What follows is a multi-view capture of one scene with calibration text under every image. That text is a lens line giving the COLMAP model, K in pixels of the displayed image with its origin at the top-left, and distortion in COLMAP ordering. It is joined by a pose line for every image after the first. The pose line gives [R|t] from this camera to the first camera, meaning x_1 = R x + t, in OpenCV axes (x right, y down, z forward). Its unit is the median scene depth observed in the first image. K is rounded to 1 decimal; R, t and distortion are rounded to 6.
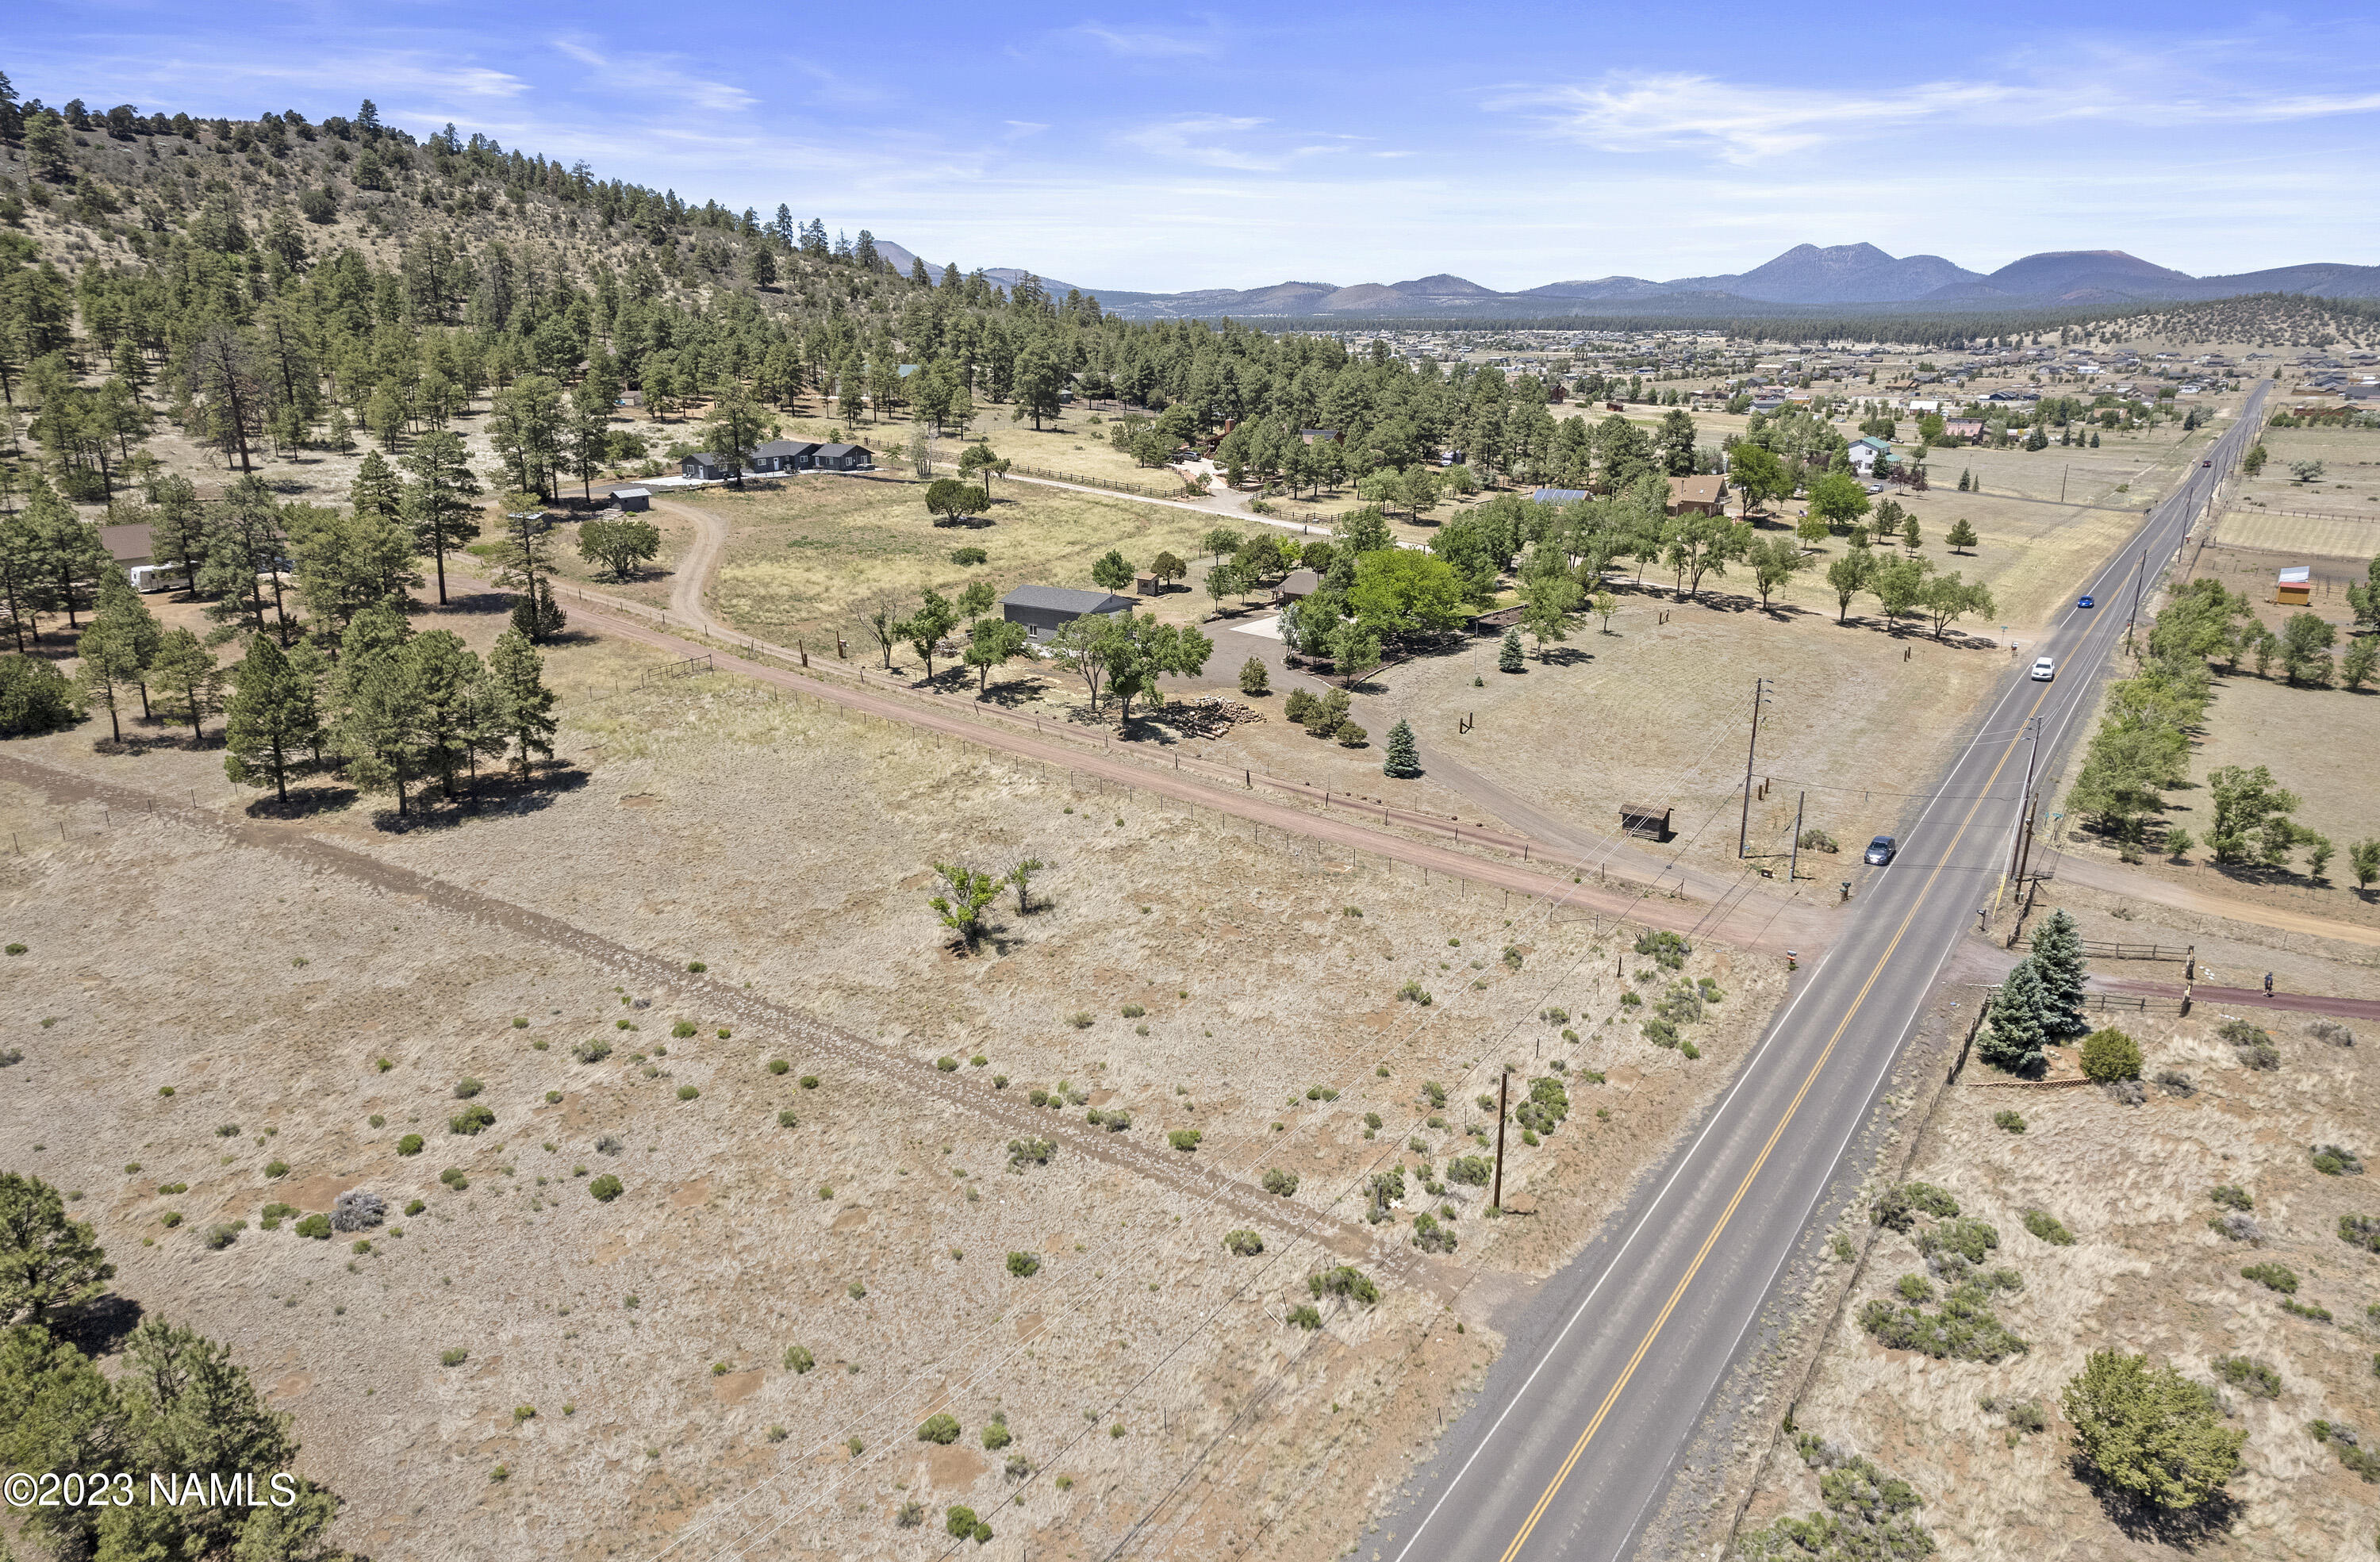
lens RADIAL K [[1568.4, 0, 1190.0], [0, 1568.4, 781.0], [0, 0, 1]] dist [-0.088016, 0.077460]
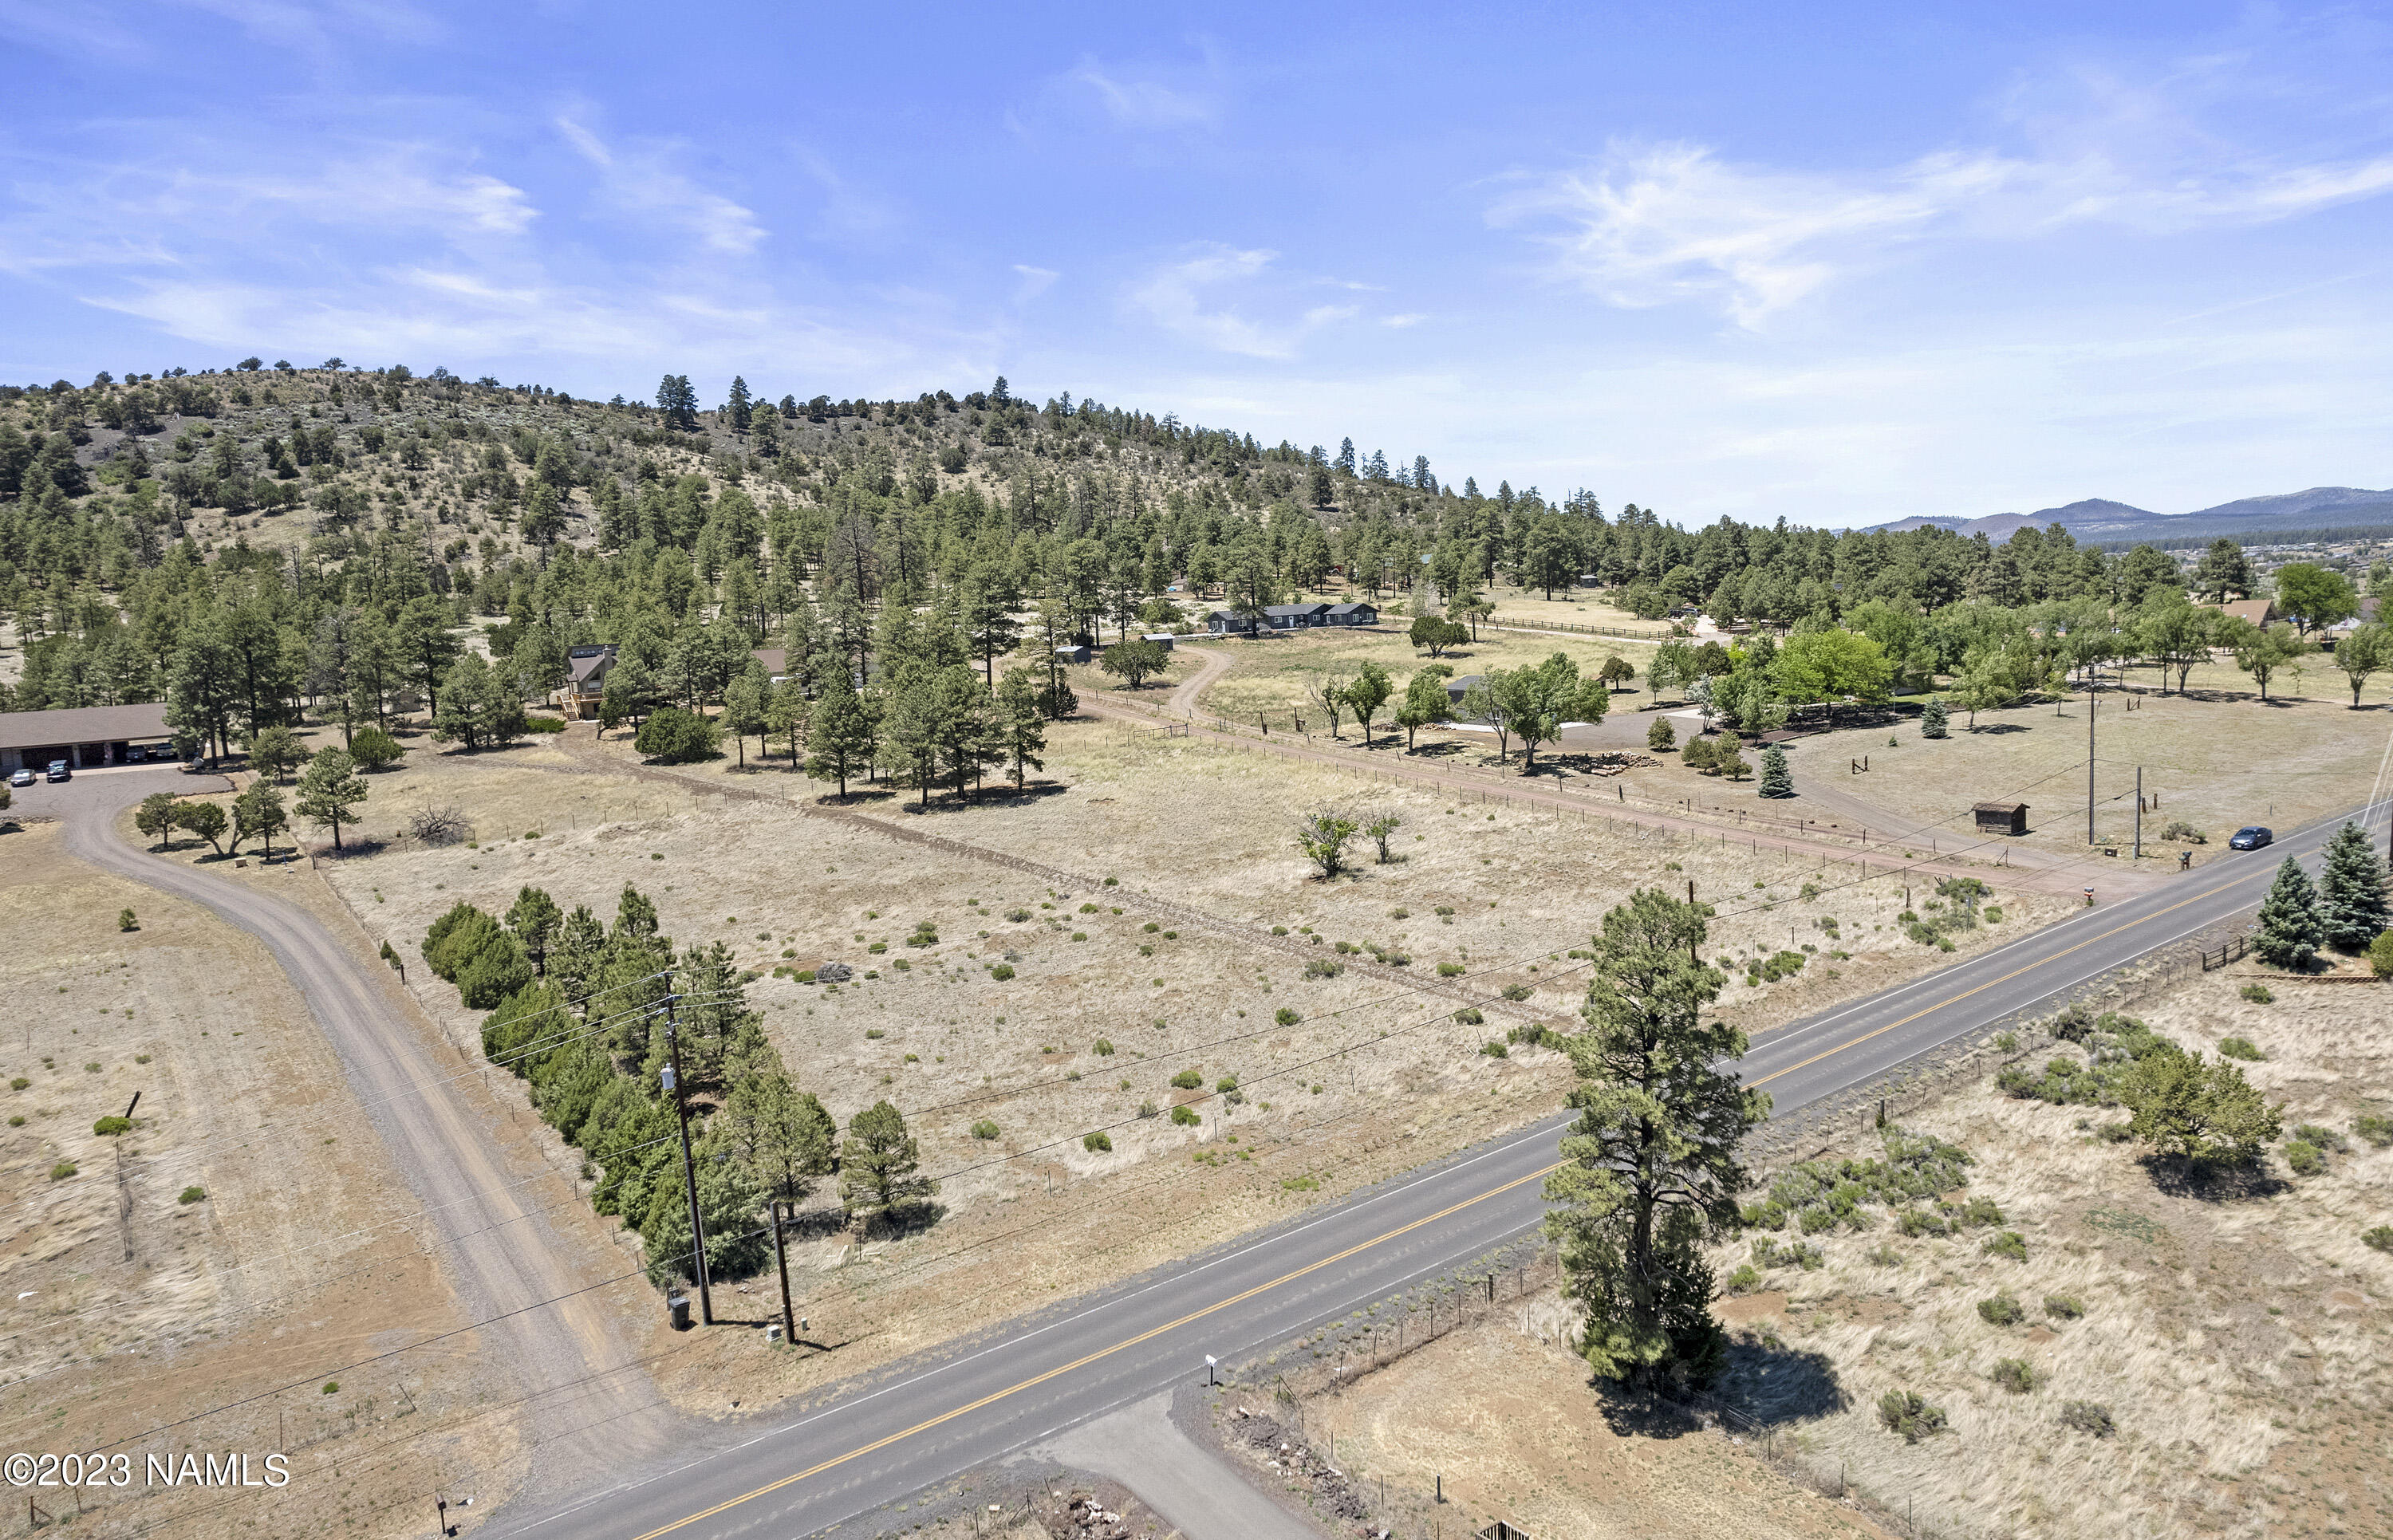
lens RADIAL K [[1616.3, 0, 1196.5], [0, 1616.3, 770.0], [0, 0, 1]] dist [-0.048211, 0.001620]
pose [[0.936415, -0.004106, -0.350870, 0.106574], [-0.054351, 0.986167, -0.156594, 0.120579], [0.346659, 0.165707, 0.923238, -0.100740]]
